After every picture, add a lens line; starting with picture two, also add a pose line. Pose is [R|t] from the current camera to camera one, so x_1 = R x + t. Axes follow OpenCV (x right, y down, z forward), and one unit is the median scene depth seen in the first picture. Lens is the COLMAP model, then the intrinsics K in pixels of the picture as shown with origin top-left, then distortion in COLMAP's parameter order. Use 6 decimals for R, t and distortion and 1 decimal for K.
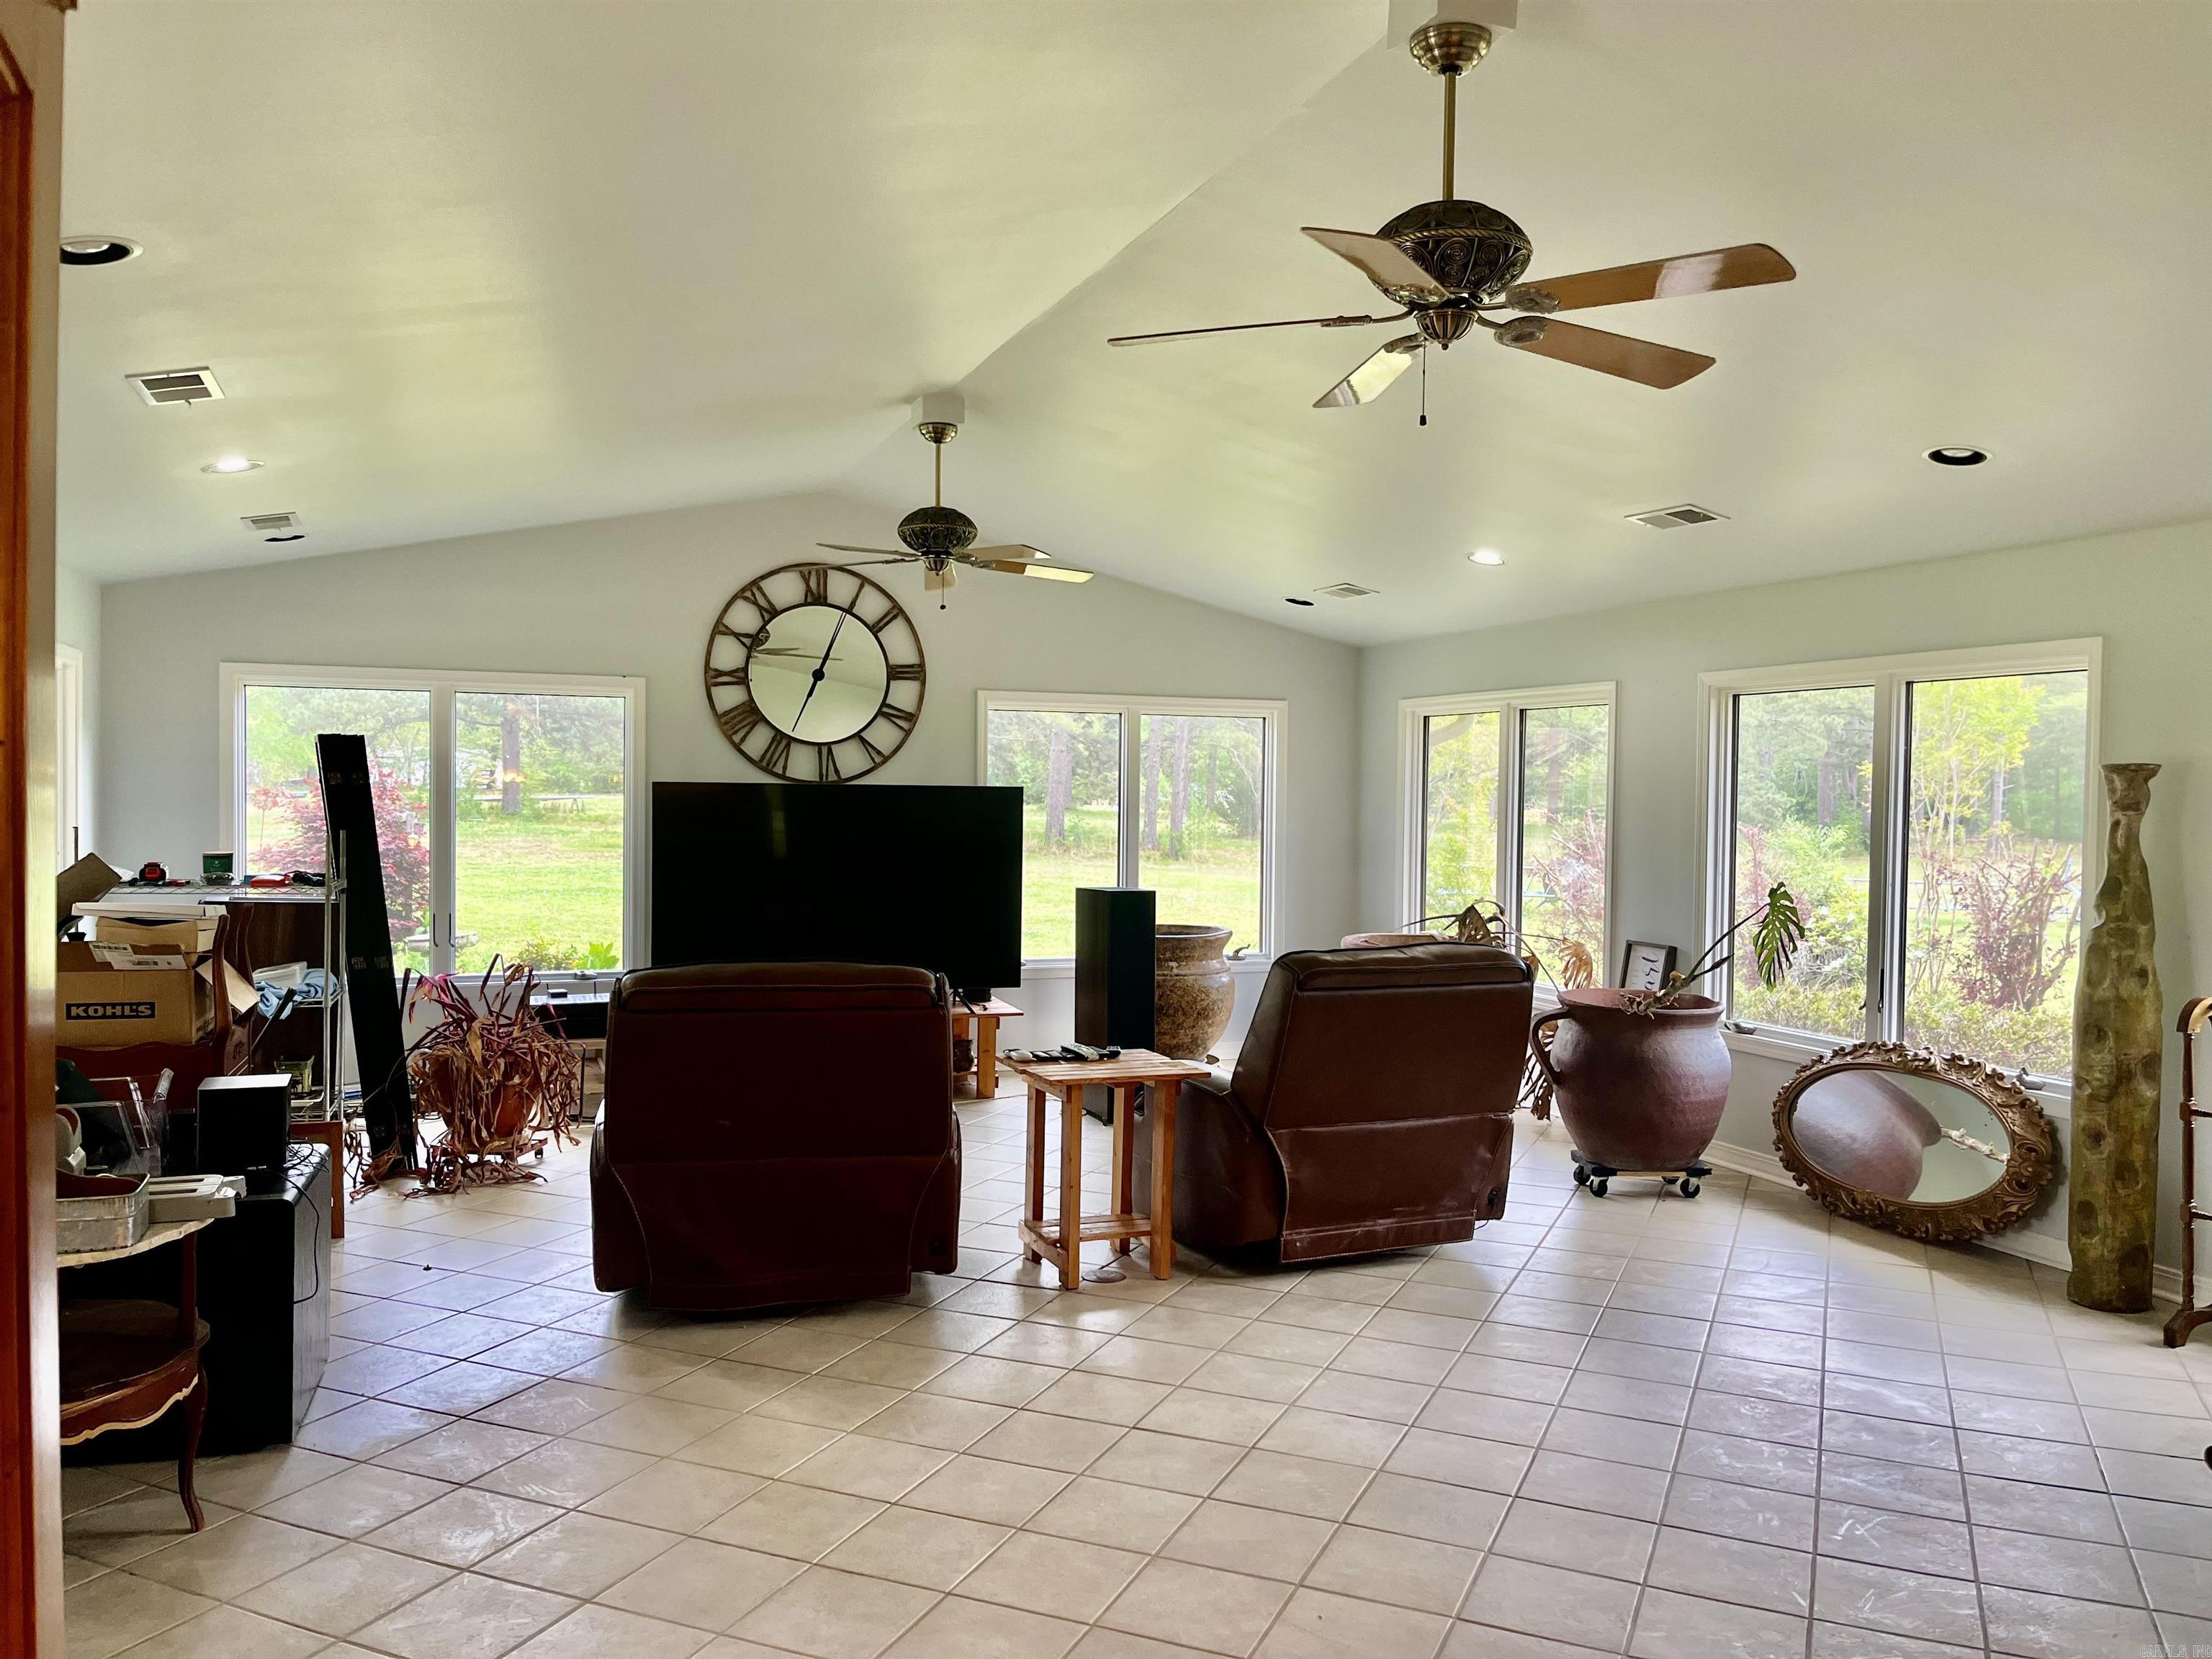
lens RADIAL K [[1693.8, 0, 1106.0], [0, 1693.8, 829.5], [0, 0, 1]] dist [0.051420, -0.002079]
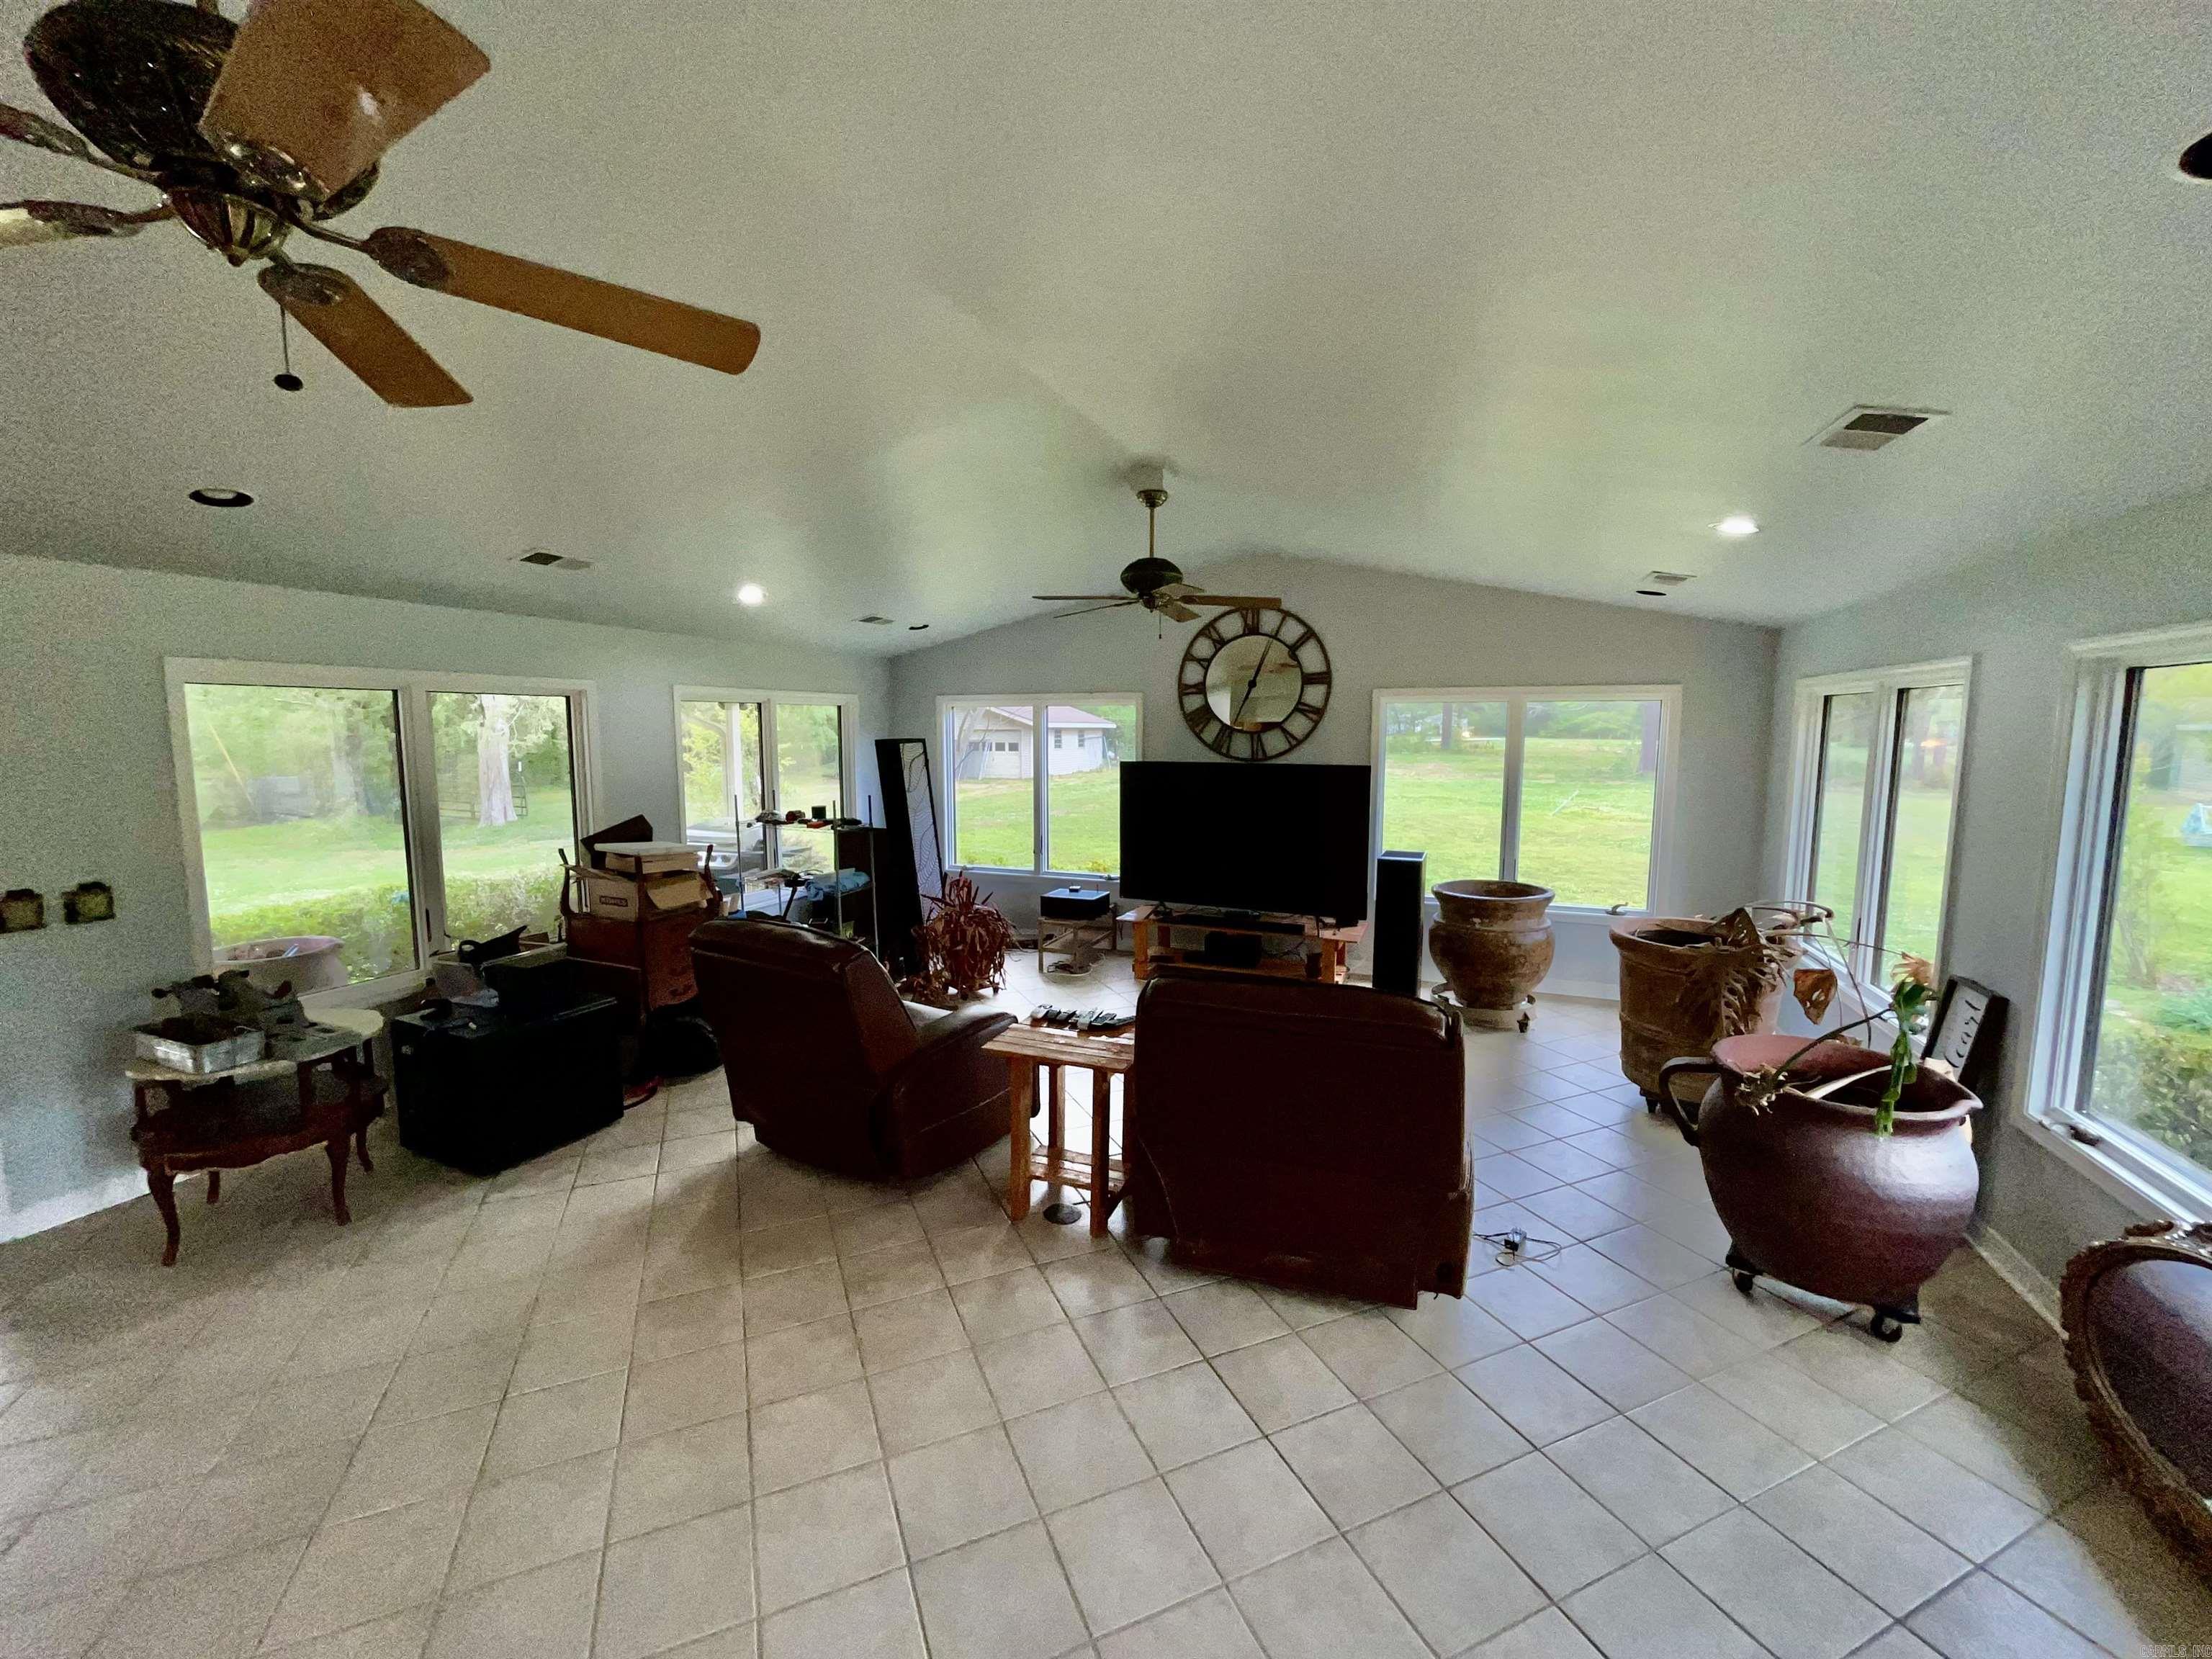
lens RADIAL K [[891.6, 0, 1096.8], [0, 891.6, 823.9], [0, 0, 1]] dist [-0.002409, -0.000118]
pose [[0.727509, 0.061938, -0.683297, 0.259292], [-0.007329, 0.996561, 0.082532, -0.035129], [0.686059, -0.055035, 0.725461, 0.361522]]
